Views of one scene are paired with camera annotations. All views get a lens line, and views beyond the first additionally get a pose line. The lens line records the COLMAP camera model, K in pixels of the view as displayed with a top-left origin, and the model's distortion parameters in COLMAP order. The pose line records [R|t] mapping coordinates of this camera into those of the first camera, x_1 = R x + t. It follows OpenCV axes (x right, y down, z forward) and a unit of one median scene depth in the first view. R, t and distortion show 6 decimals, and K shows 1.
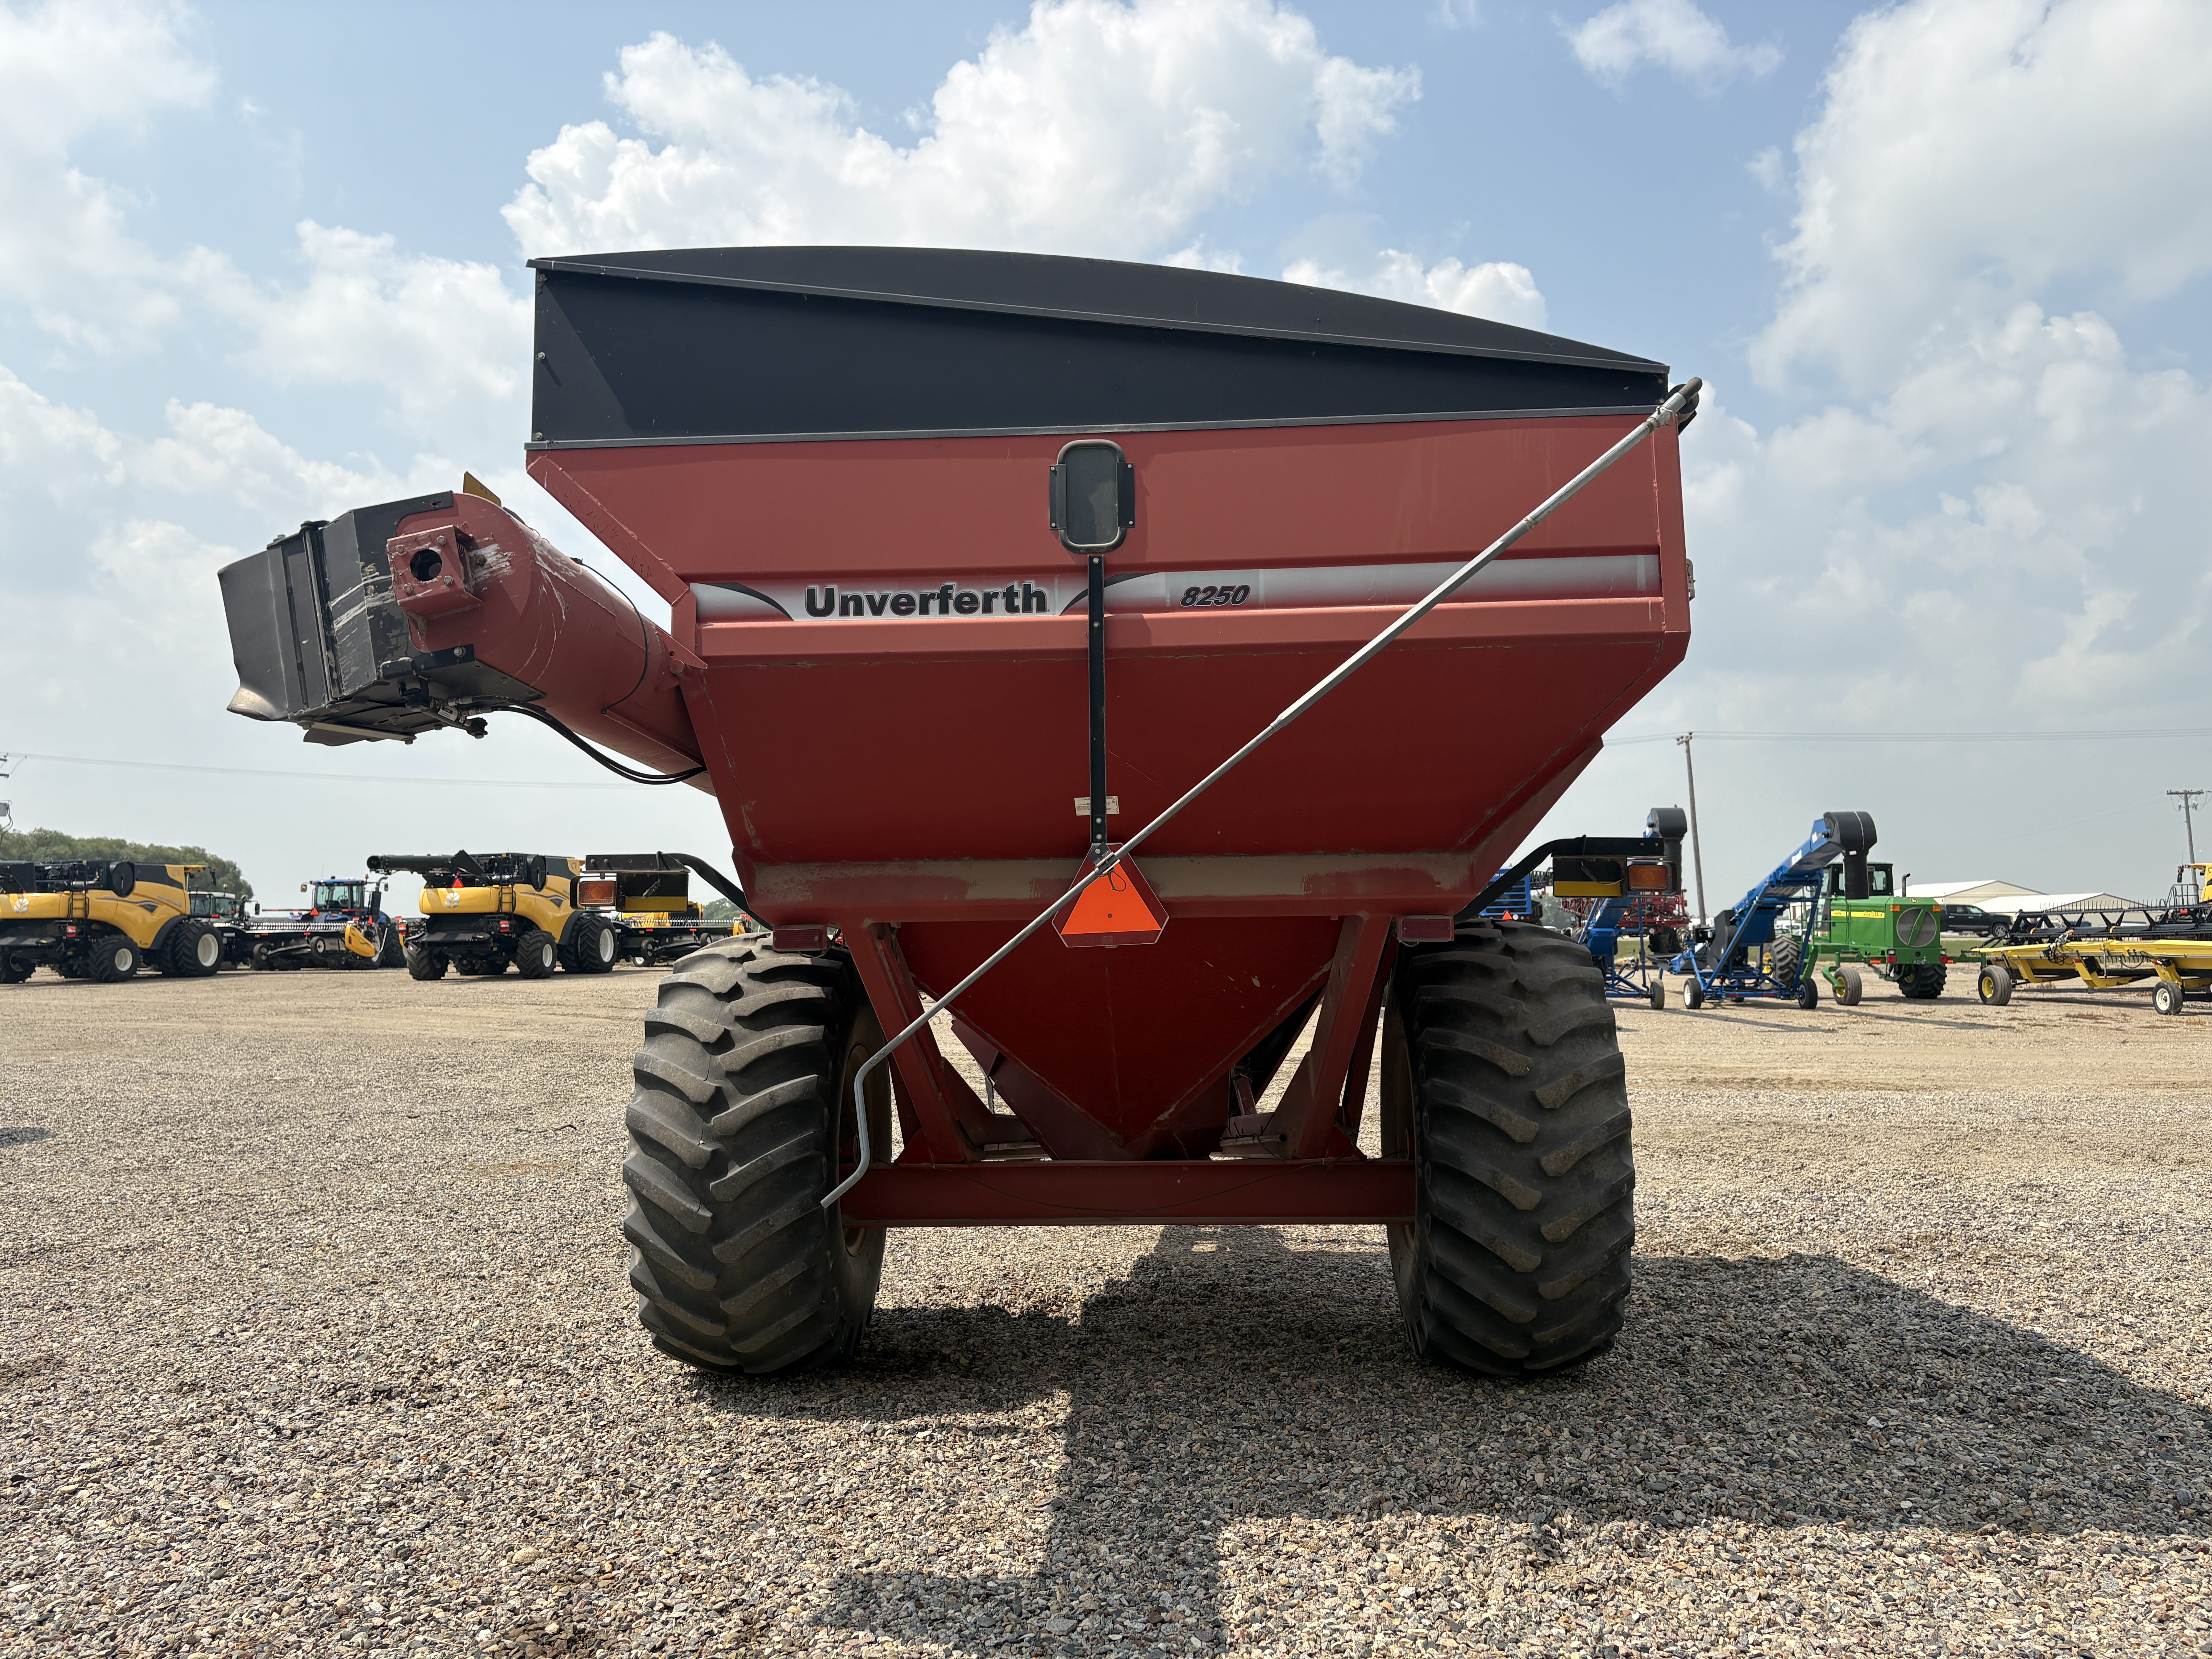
lens RADIAL K [[1669.3, 0, 1104.5], [0, 1669.3, 864.1], [0, 0, 1]] dist [0.077560, -0.120856]
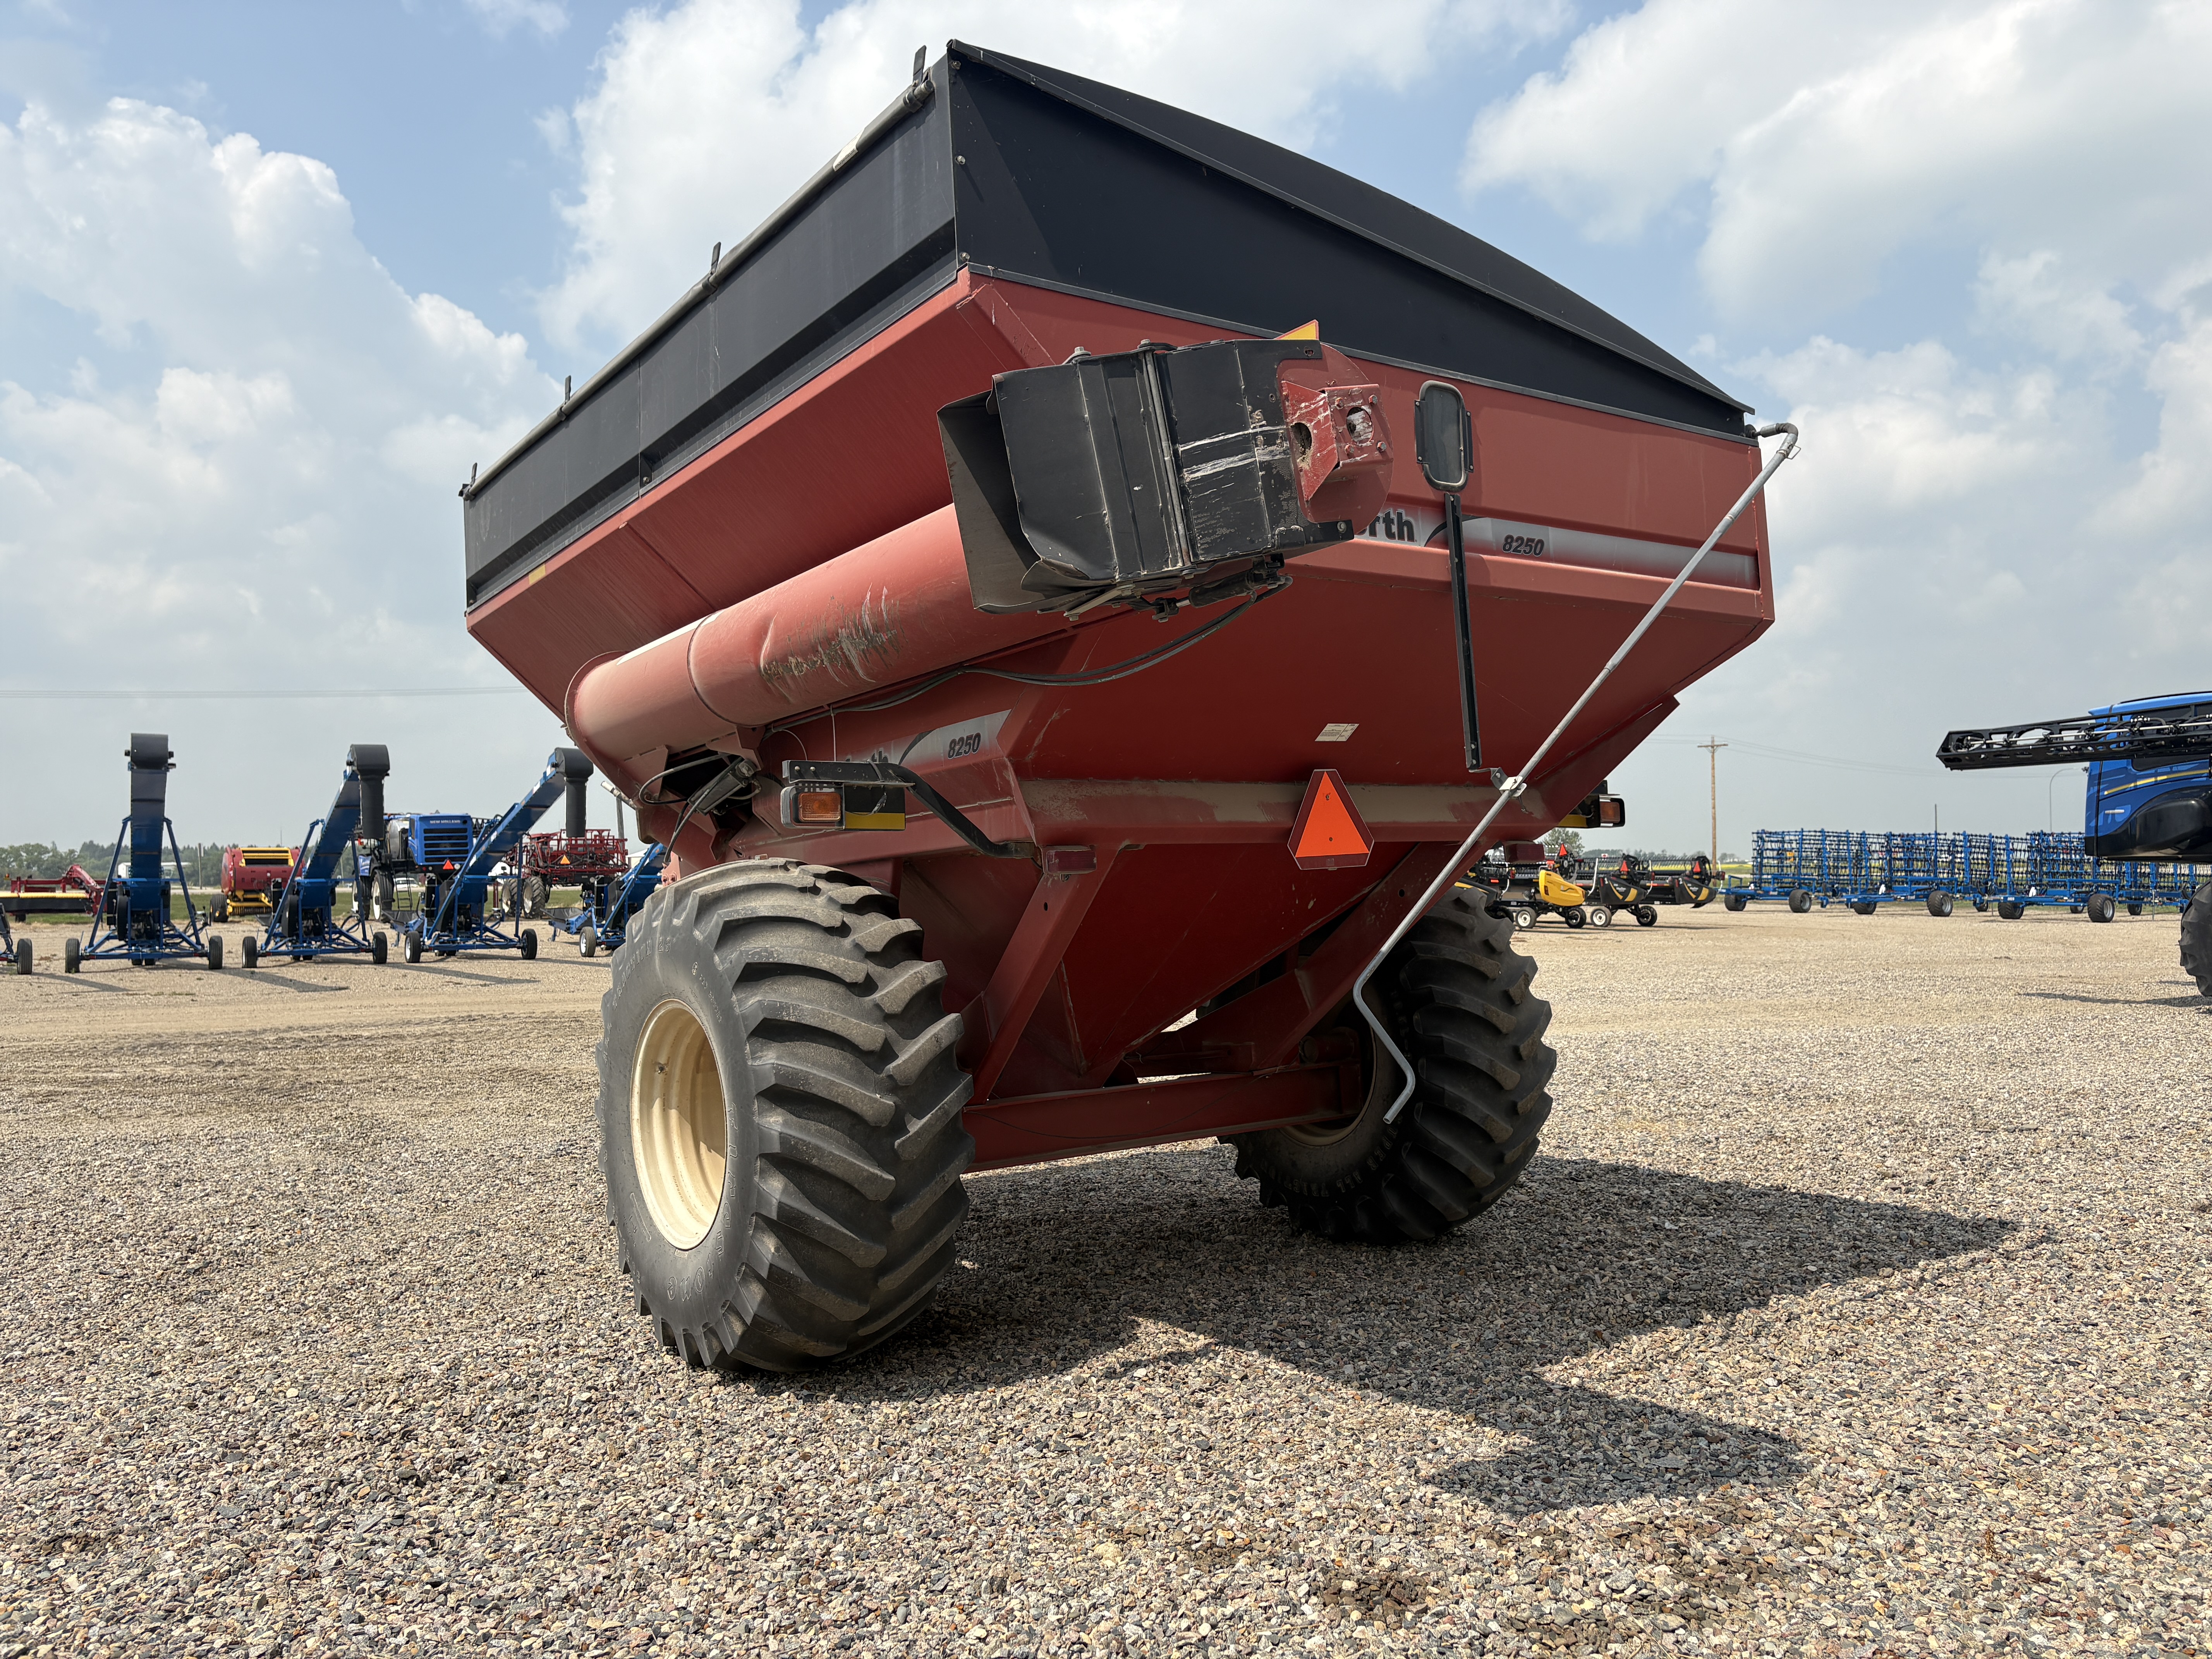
lens RADIAL K [[1669.3, 0, 1104.5], [0, 1669.3, 864.1], [0, 0, 1]] dist [0.077560, -0.120856]
pose [[0.776559, -0.001460, 0.630042, -0.825993], [-0.016525, 0.999606, 0.022684, 0.027798], [-0.629827, -0.028027, 0.776229, 0.304123]]
